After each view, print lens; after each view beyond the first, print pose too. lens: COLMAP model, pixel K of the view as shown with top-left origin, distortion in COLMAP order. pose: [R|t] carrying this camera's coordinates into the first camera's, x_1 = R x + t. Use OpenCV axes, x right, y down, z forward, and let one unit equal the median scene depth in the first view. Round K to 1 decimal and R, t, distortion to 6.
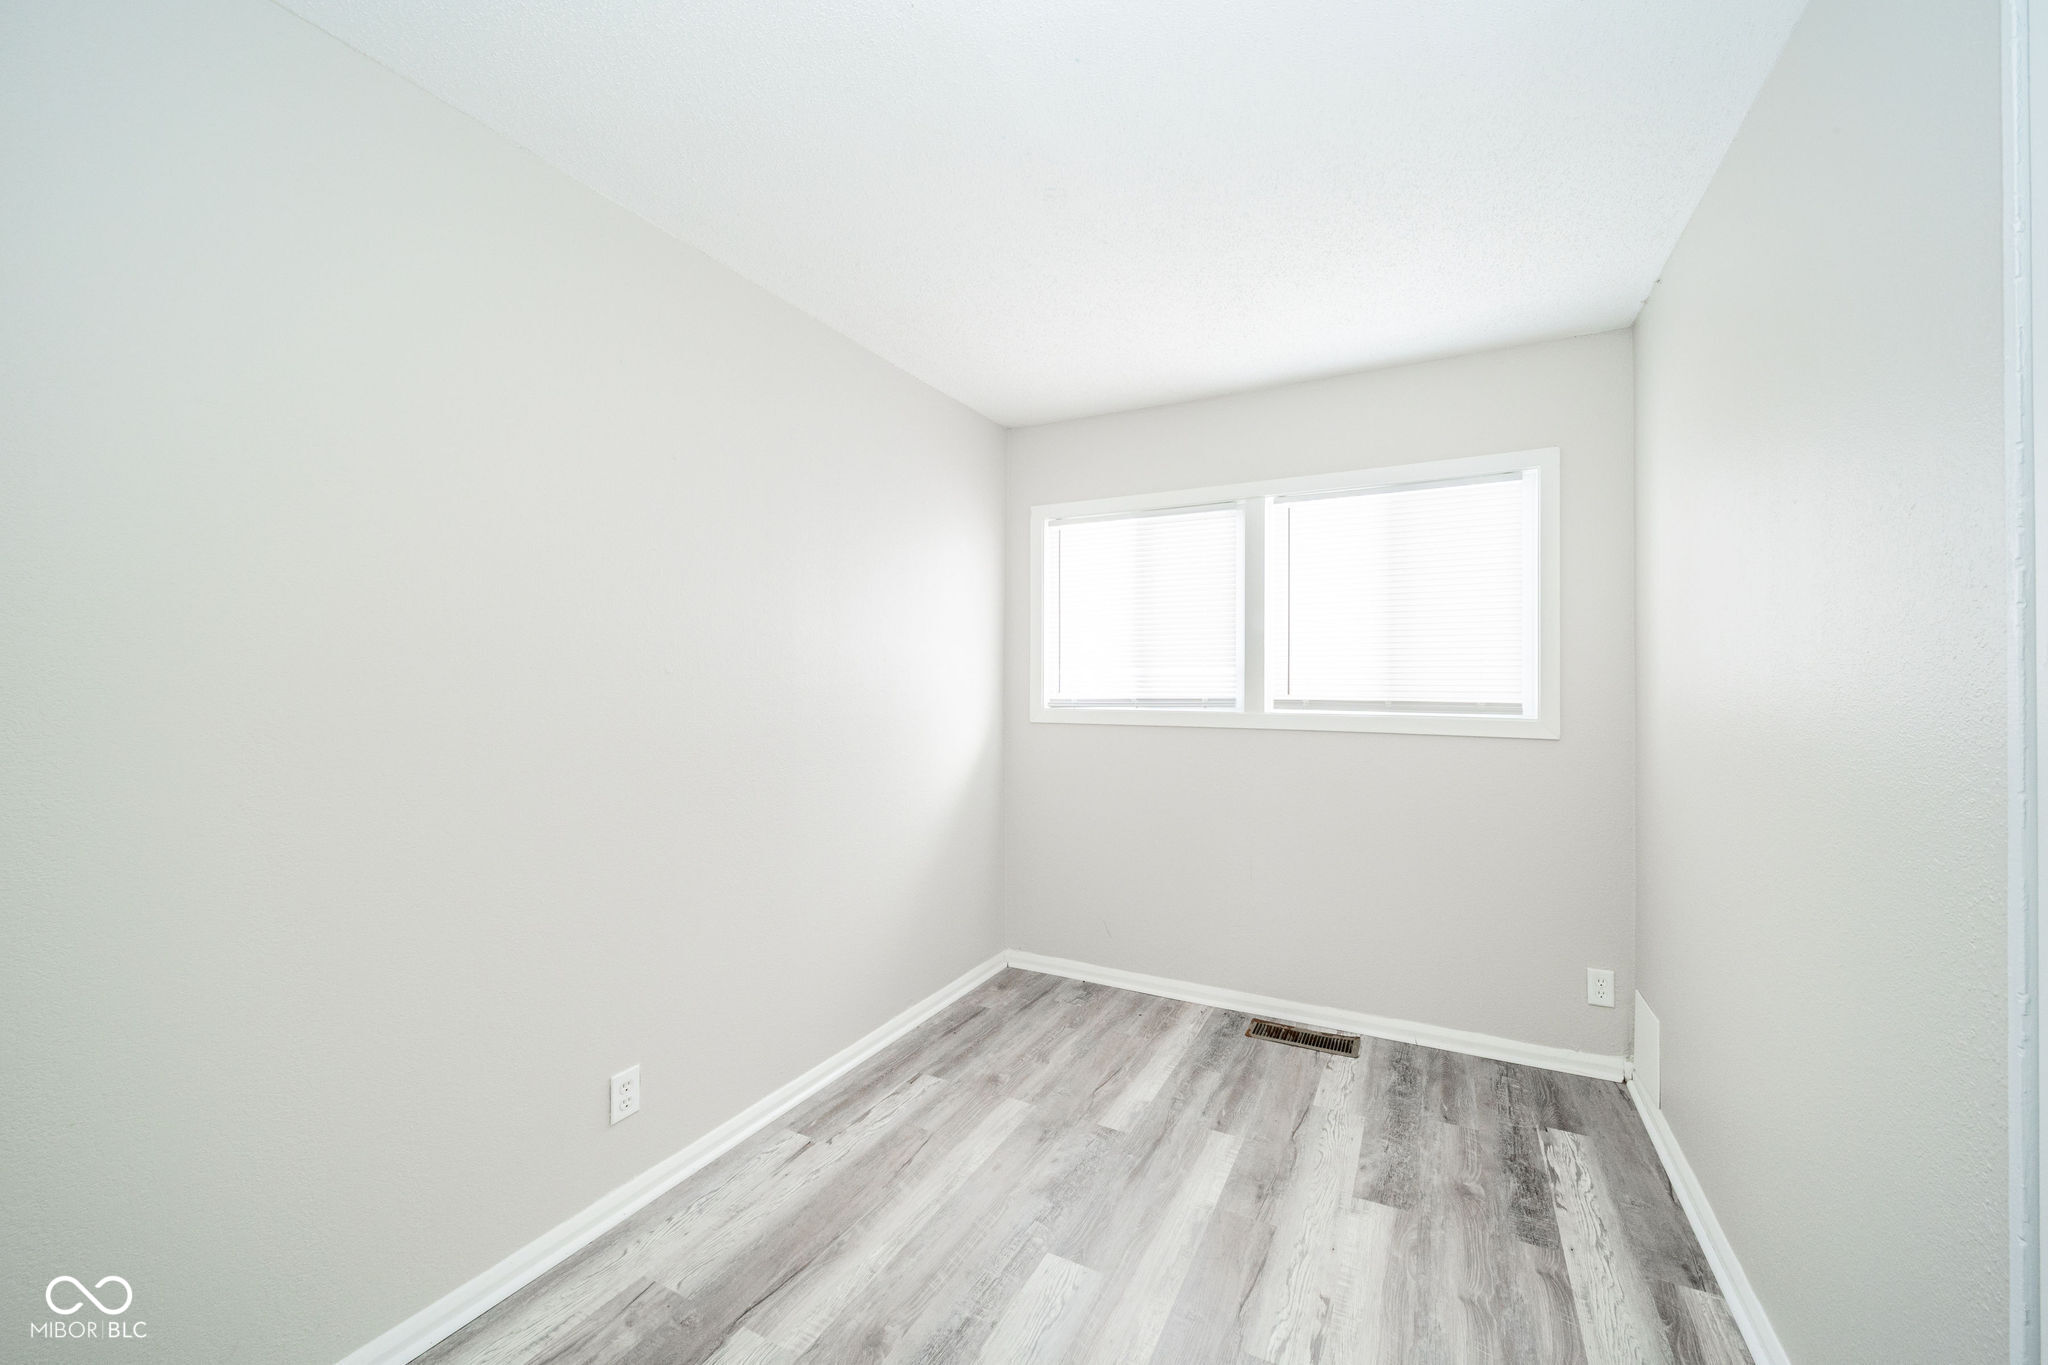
lens RADIAL K [[722.8, 0, 1017.6], [0, 722.8, 694.8], [0, 0, 1]] dist [0.000167, -0.000715]
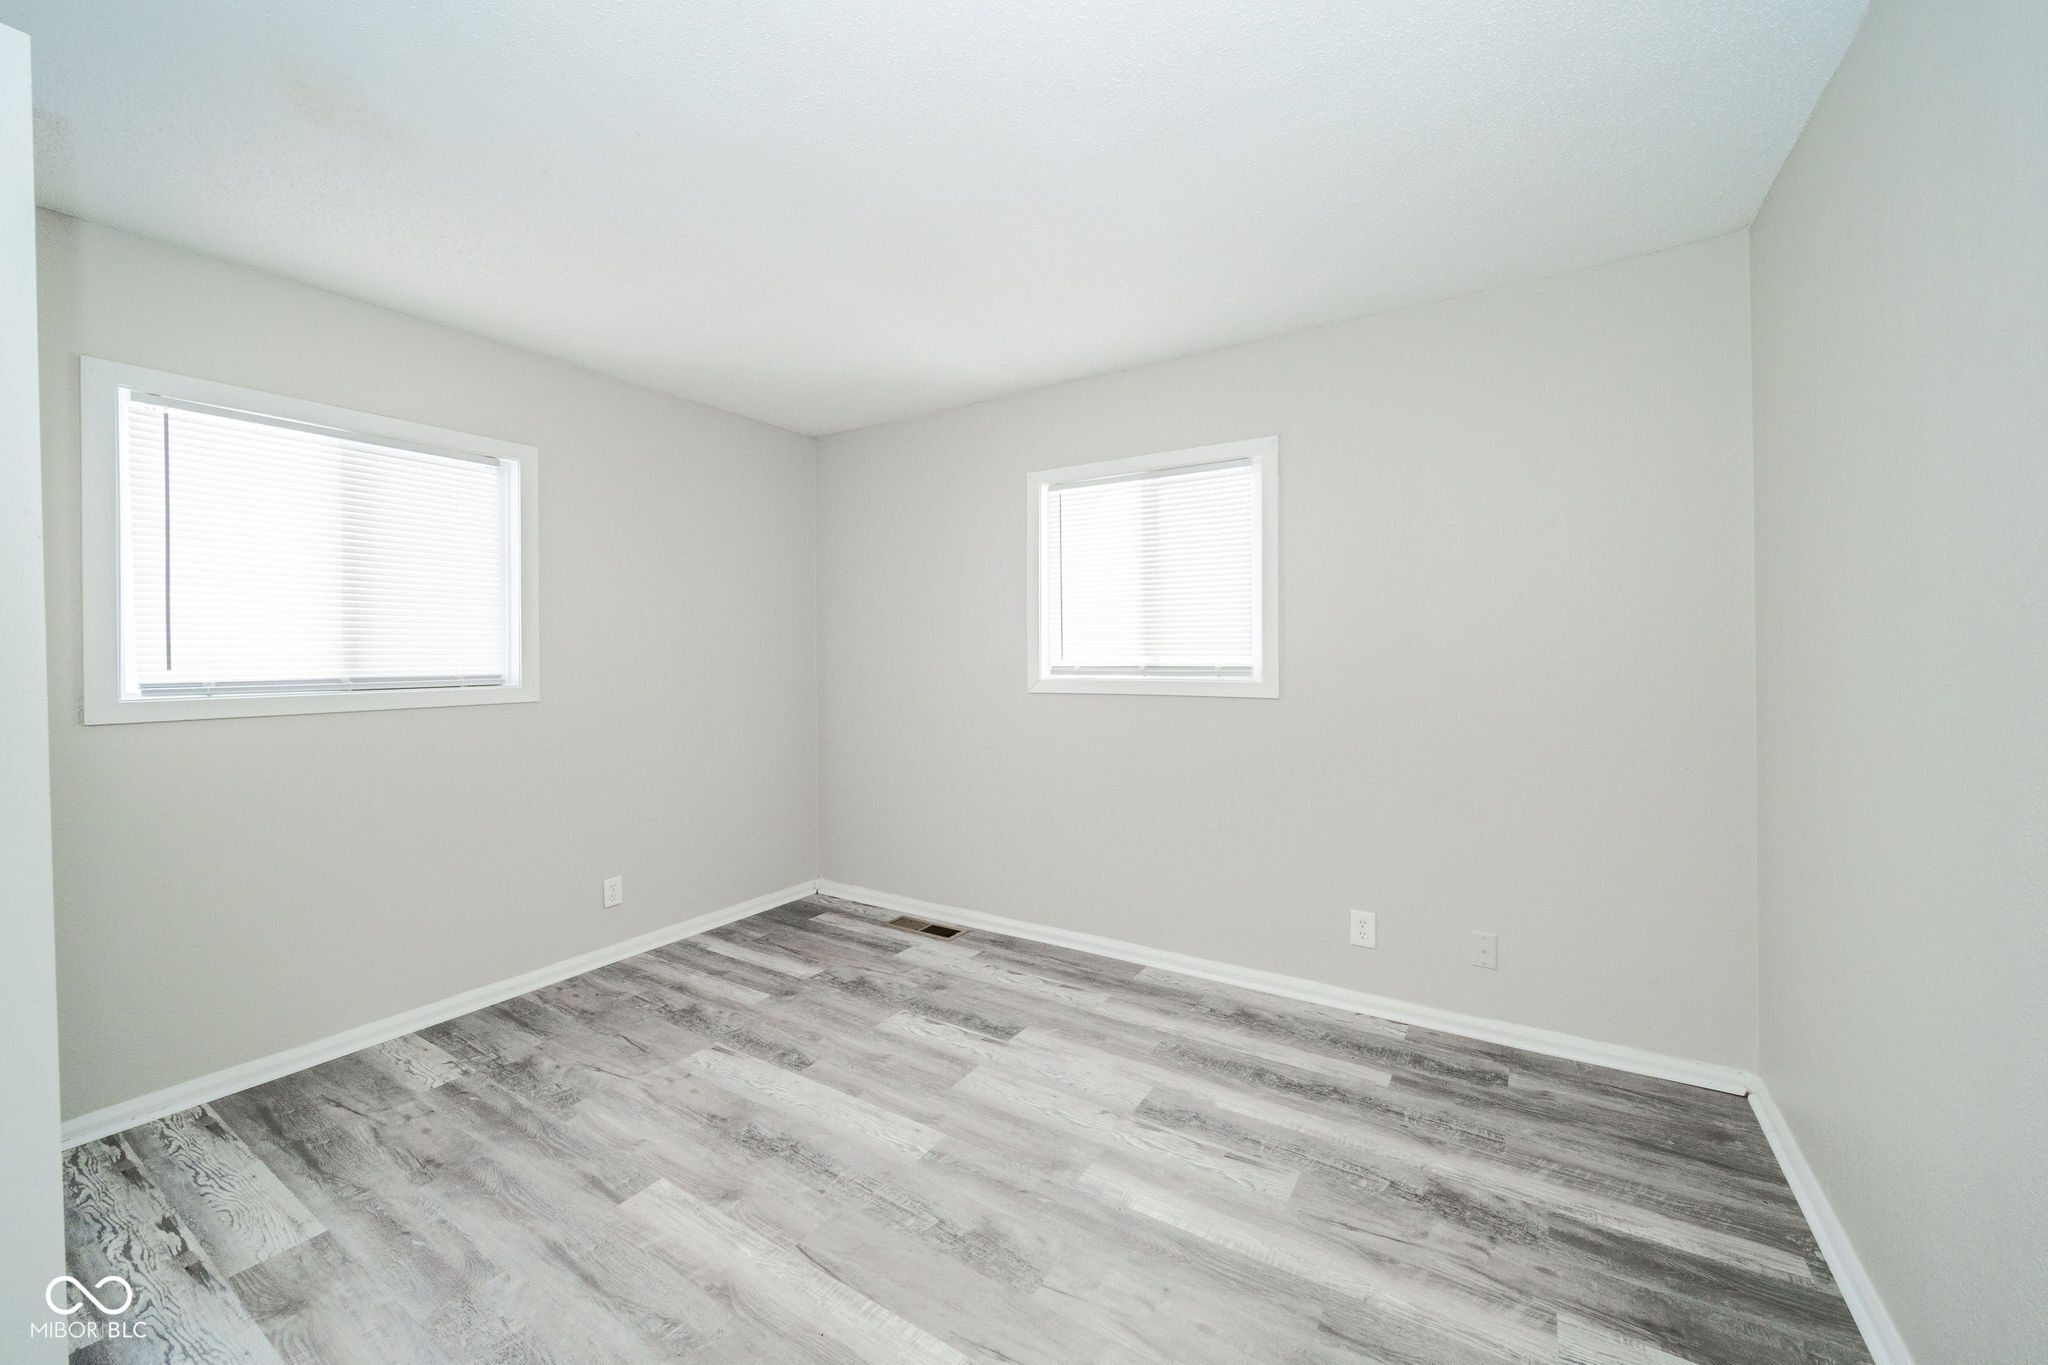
lens RADIAL K [[782.8, 0, 1021.5], [0, 782.8, 683.6], [0, 0, 1]] dist [-0.000347, -0.000008]
pose [[0.993773, -0.007935, -0.111143, 0.267911], [0.010618, 0.999666, 0.023575, 0.002930], [0.110918, -0.024609, 0.993525, -0.131609]]
